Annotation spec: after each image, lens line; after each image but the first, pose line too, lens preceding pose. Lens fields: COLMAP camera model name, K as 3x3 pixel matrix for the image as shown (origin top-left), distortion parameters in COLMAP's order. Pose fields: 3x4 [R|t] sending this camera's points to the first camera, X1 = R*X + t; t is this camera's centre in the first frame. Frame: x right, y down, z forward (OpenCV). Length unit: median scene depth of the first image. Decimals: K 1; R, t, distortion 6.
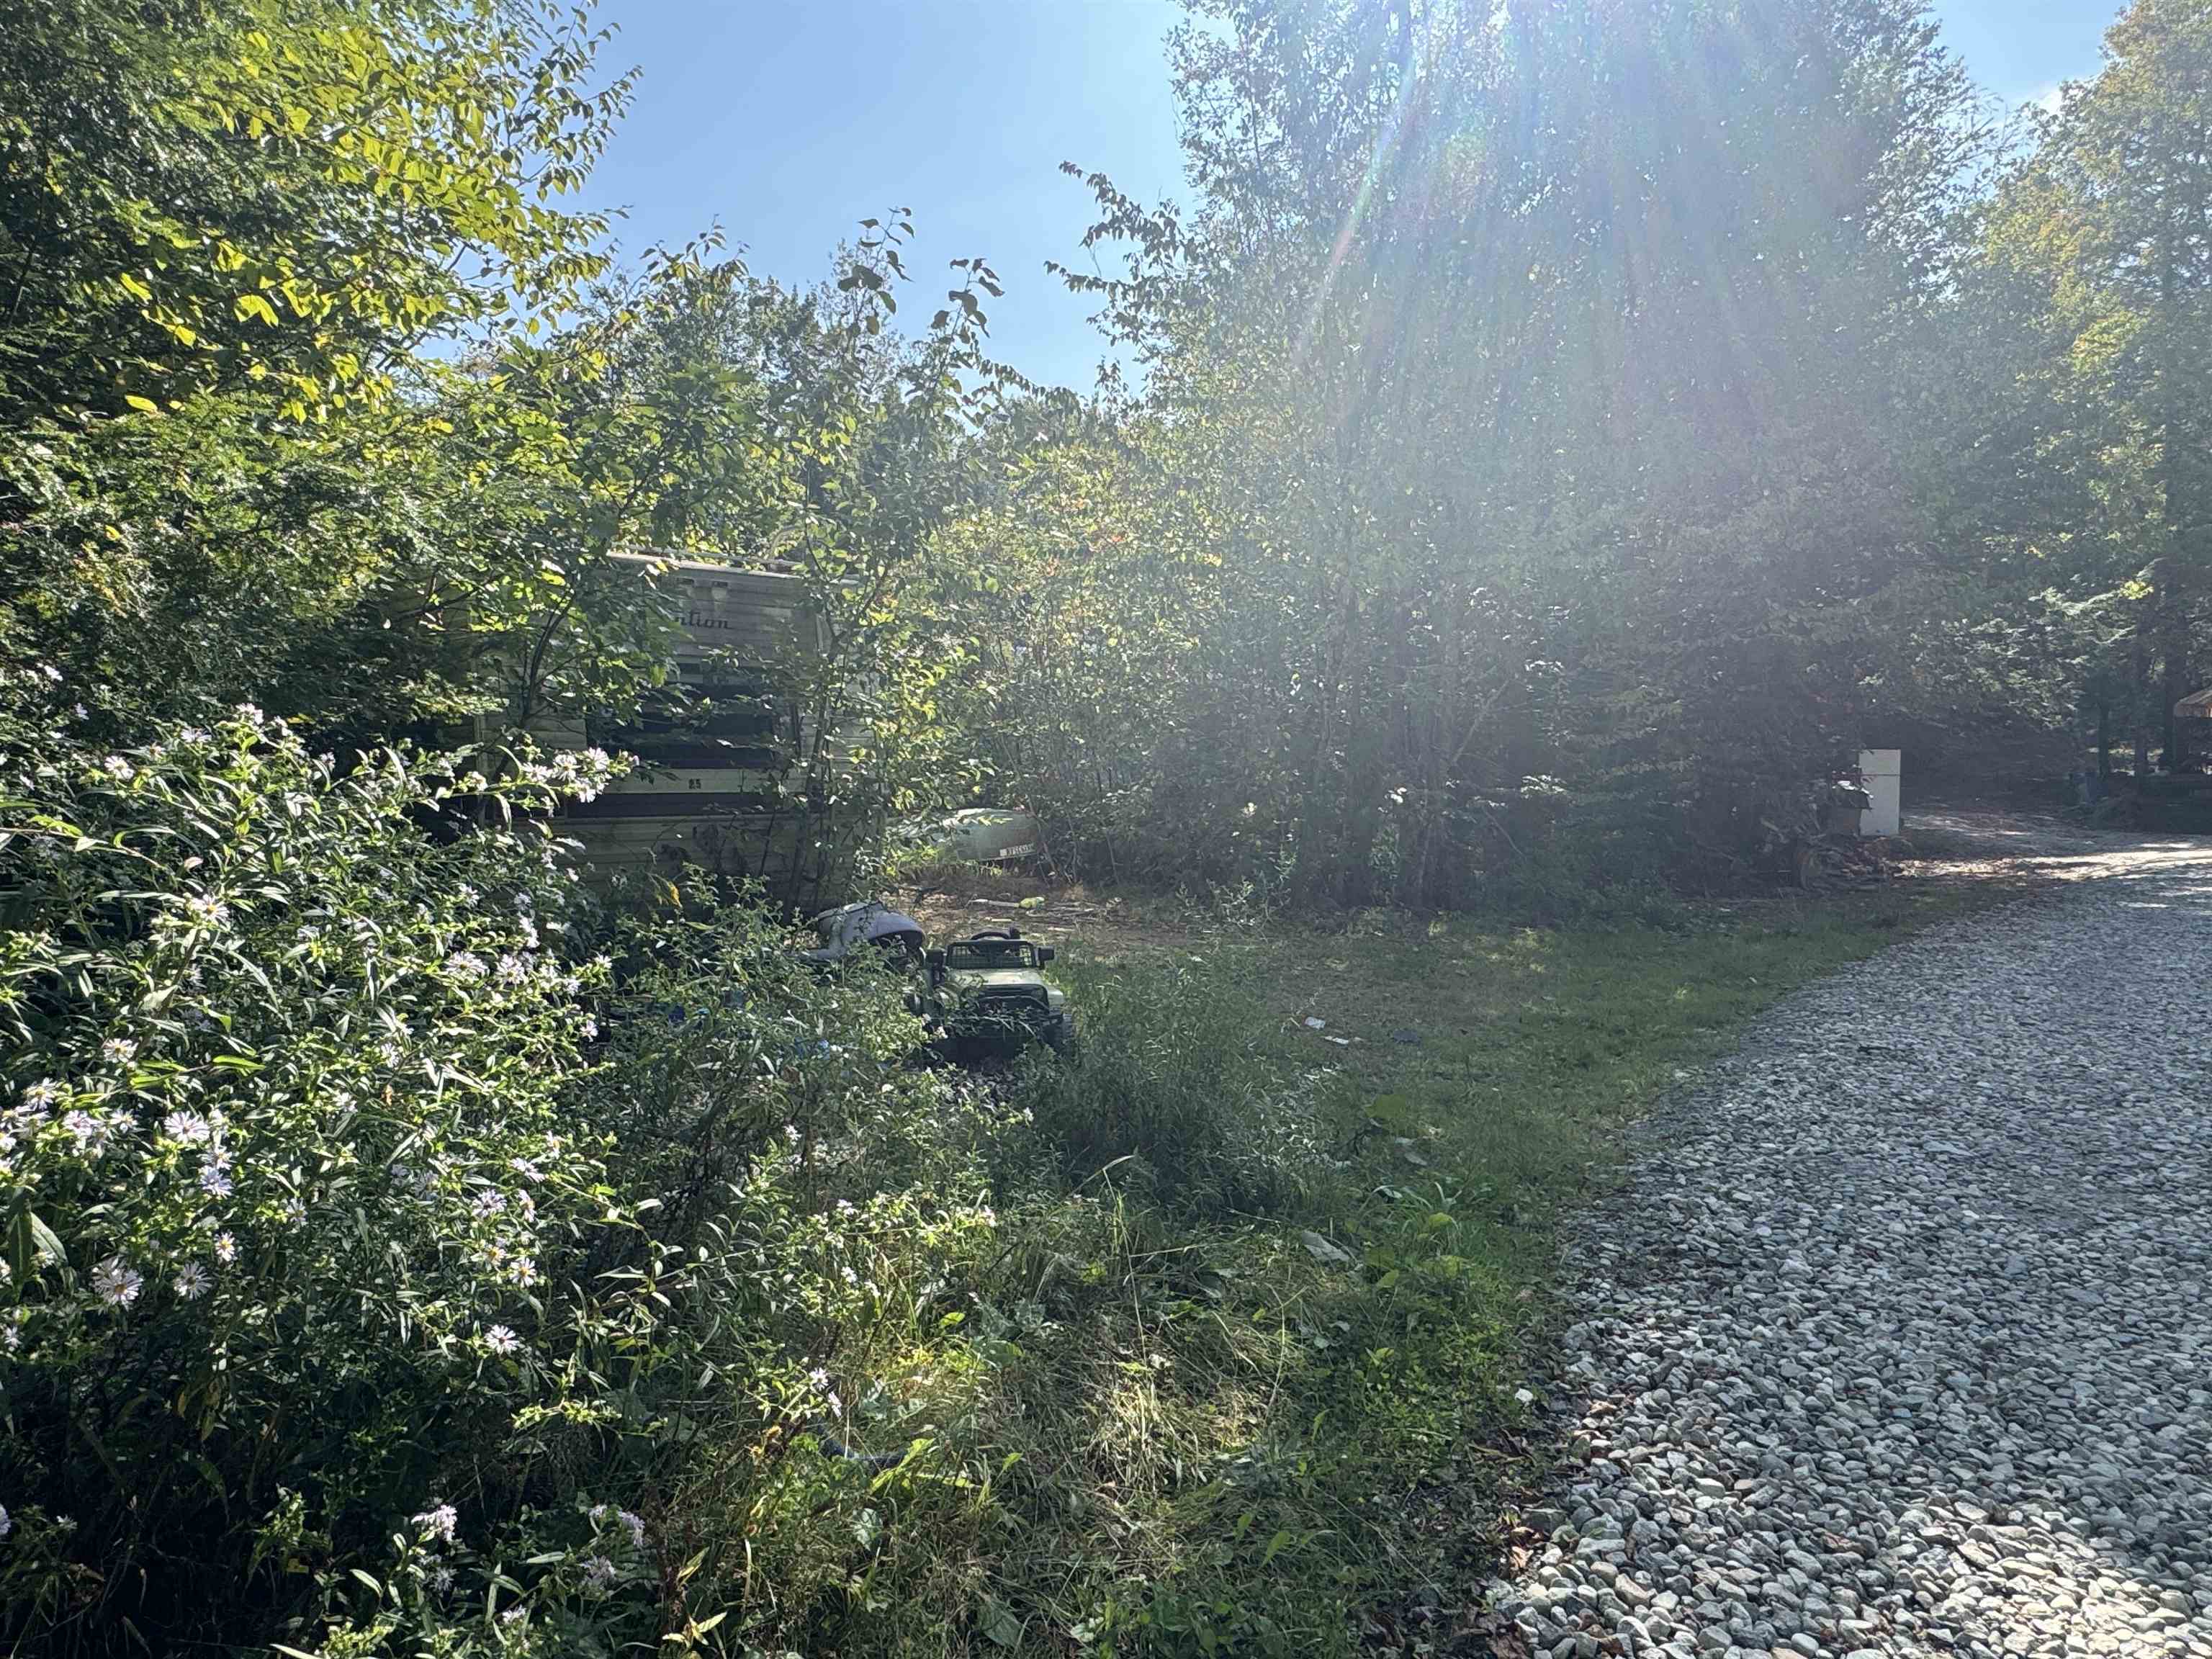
lens RADIAL K [[1370.5, 0, 1112.9], [0, 1370.5, 822.1], [0, 0, 1]] dist [0.002923, 0.001534]
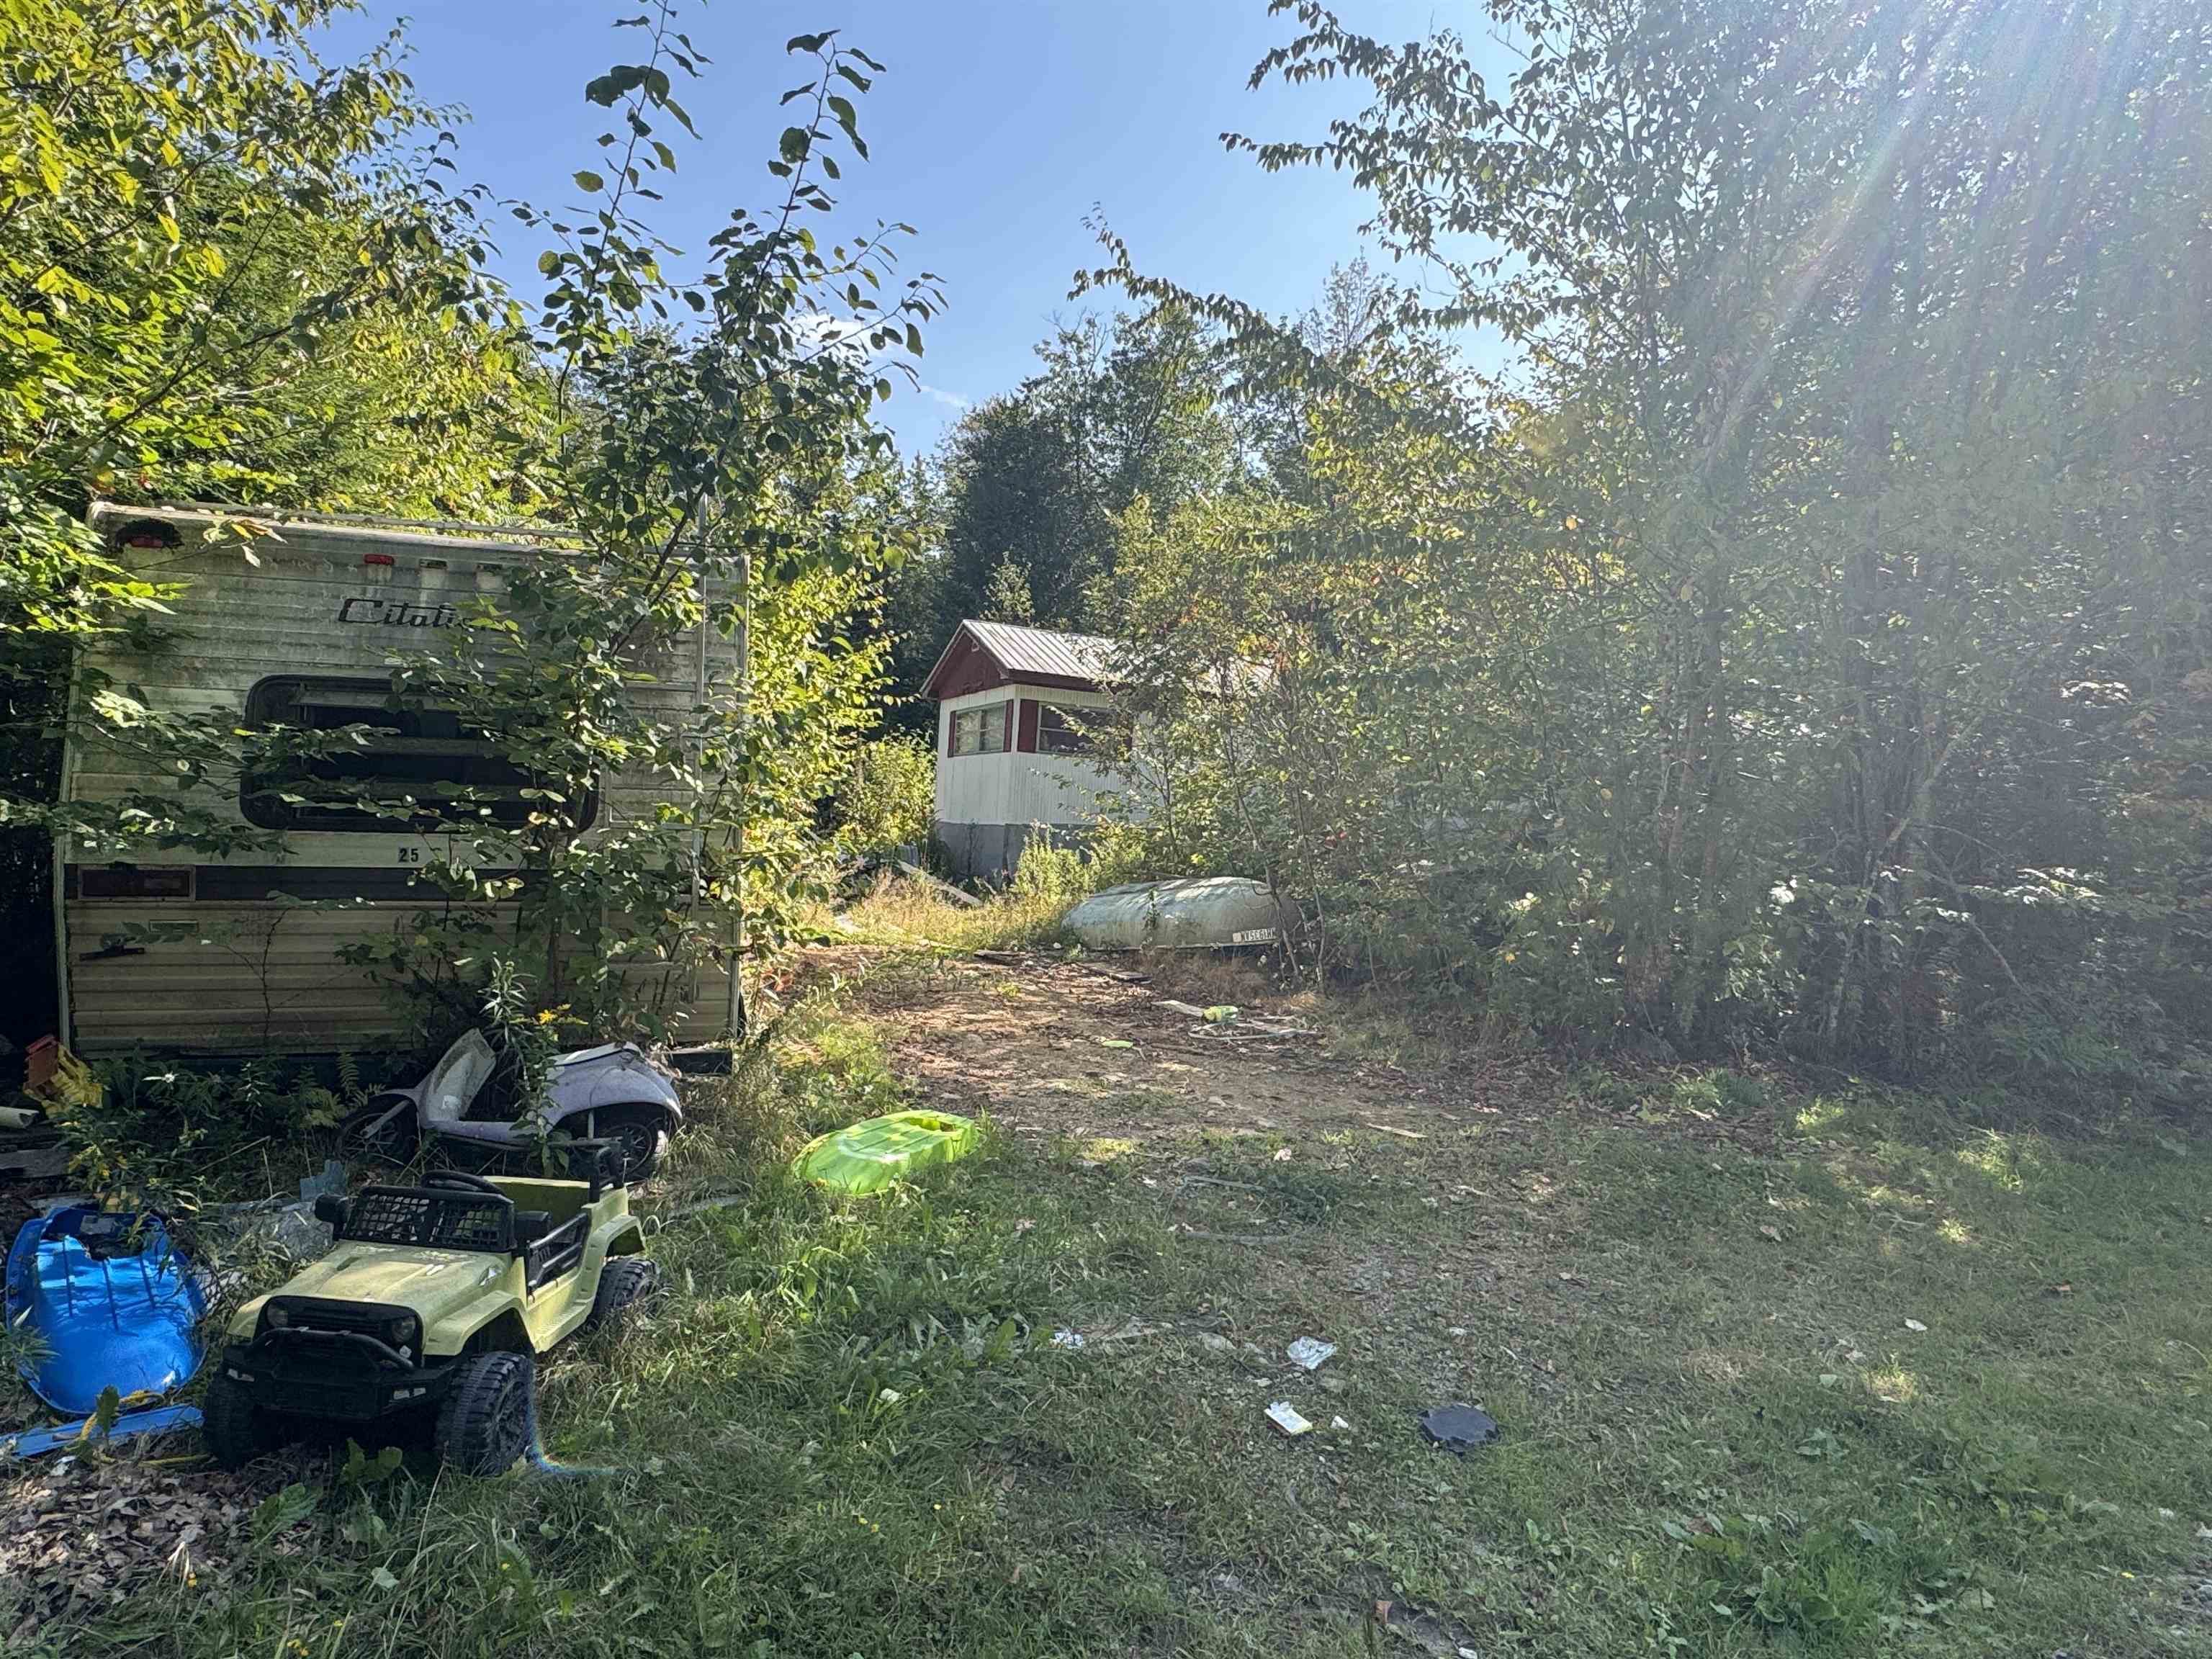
lens RADIAL K [[1362.4, 0, 1101.9], [0, 1362.4, 836.7], [0, 0, 1]] dist [-0.002659, 0.001268]
pose [[0.921650, 0.032719, -0.386640, 0.143605], [-0.039910, 0.999147, -0.010582, -0.022746], [0.385964, 0.025184, 0.922170, 0.260734]]
